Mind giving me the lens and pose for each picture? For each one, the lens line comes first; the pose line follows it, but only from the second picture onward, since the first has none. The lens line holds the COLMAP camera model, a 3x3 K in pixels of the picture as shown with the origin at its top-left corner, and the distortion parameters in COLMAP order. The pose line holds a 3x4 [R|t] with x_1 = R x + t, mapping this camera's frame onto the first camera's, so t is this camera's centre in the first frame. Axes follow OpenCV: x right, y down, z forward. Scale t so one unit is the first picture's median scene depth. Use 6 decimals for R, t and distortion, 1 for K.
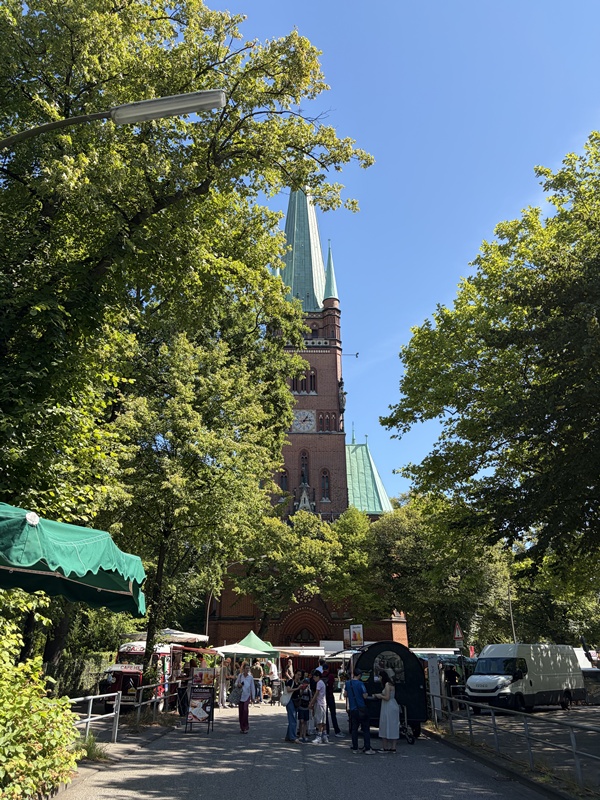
lens RADIAL K [[515.3, 0, 300.0], [0, 515.3, 400.0], [0, 0, 1]] dist [0.045634, -0.032972]
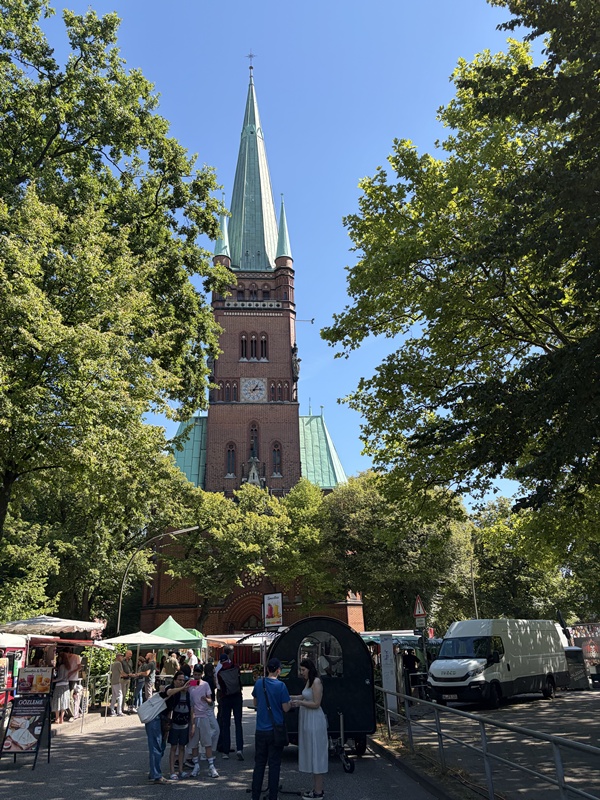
lens RADIAL K [[515.3, 0, 300.0], [0, 515.3, 400.0], [0, 0, 1]] dist [0.045634, -0.032972]
pose [[0.997413, -0.000346, 0.071878, 0.034057], [-0.000911, 0.999847, 0.017455, 0.060500], [-0.071873, -0.017475, 0.997261, 0.118652]]
